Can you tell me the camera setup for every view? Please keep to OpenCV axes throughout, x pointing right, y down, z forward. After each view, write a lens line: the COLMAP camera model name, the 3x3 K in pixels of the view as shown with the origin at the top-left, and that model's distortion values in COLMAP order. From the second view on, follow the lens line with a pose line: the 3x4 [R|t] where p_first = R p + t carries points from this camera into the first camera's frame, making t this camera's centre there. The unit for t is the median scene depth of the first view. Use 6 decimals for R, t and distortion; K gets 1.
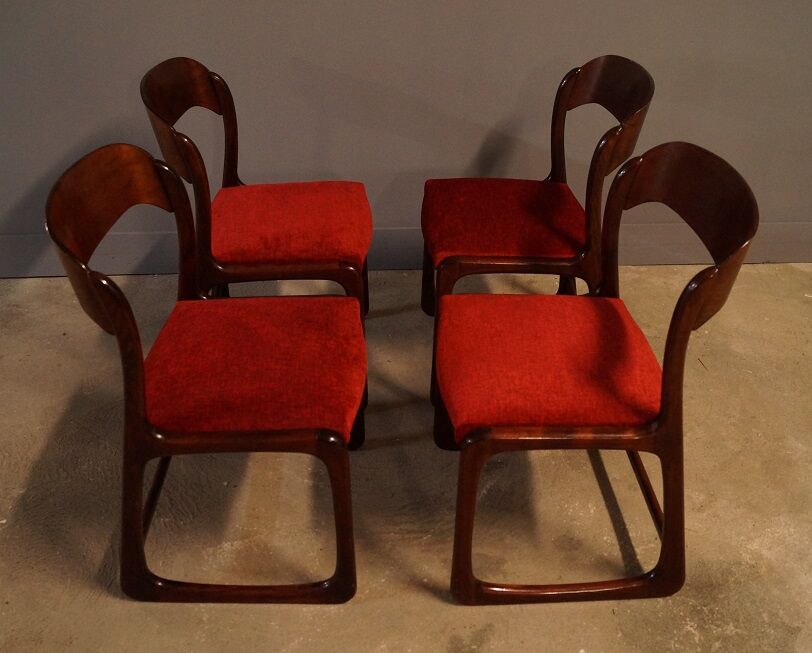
lens RADIAL K [[875.6, 0, 403.5], [0, 875.6, 325.8], [0, 0, 1]] dist [-0.059992, 0.000000]
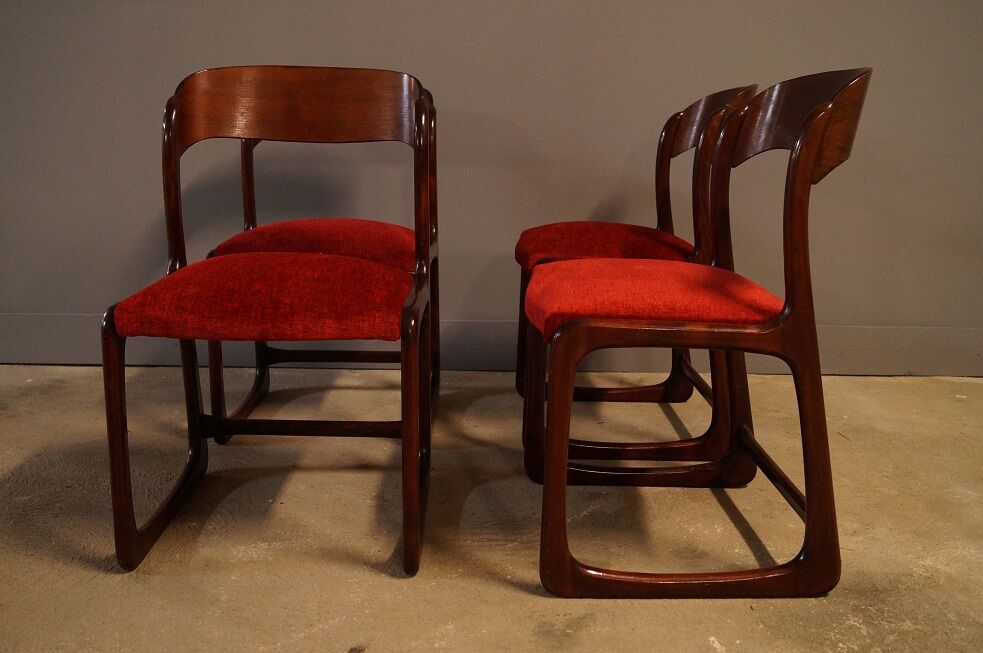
lens RADIAL K [[960.5, 0, 489.7], [0, 960.5, 328.1], [0, 0, 1]] dist [-0.055834, 0.000000]
pose [[0.999515, 0.017837, -0.025520, 0.025270], [-0.025777, 0.933783, -0.356911, 0.377054], [0.017464, 0.357396, 0.933790, 0.110577]]
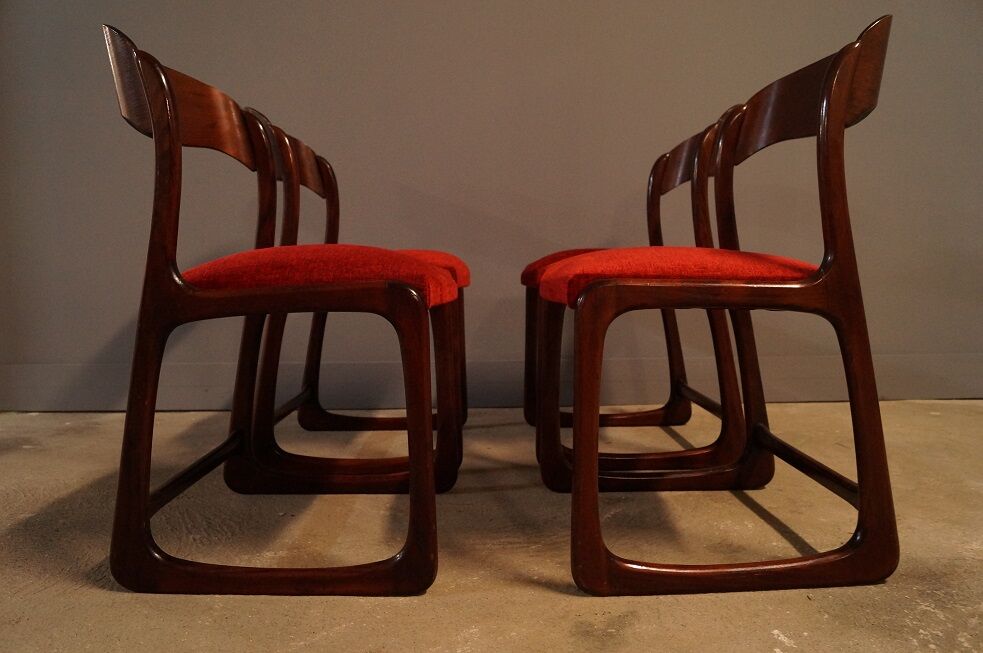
lens RADIAL K [[762.3, 0, 493.0], [0, 762.3, 335.0], [0, 0, 1]] dist [-0.081121, 0.014838]
pose [[0.999745, -0.013941, -0.017758, 0.004244], [0.004121, 0.886051, -0.463570, 0.388608], [0.022197, 0.463379, 0.885882, 0.346843]]
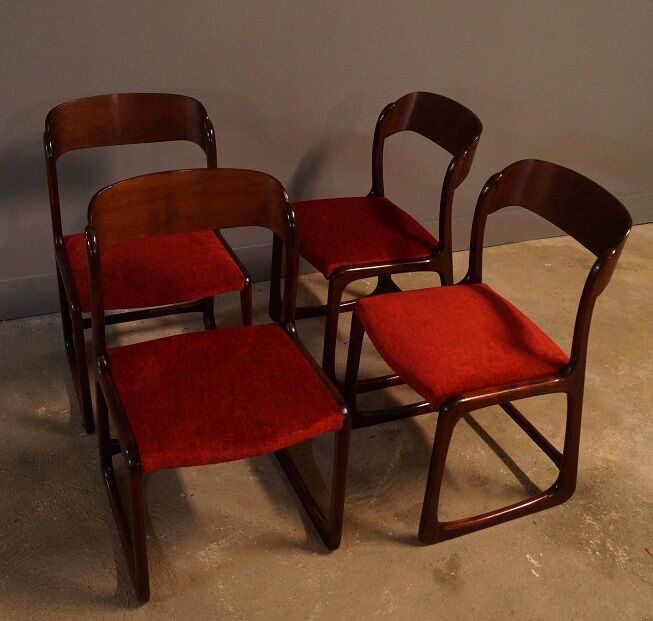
lens RADIAL K [[825.7, 0, 326.9], [0, 825.7, 308.0], [0, 0, 1]] dist [-0.064521, 0.000000]
pose [[0.931382, -0.137828, 0.336944, -0.383643], [0.145932, 0.989294, 0.001286, -0.030907], [-0.333513, 0.047973, 0.941524, -0.057666]]
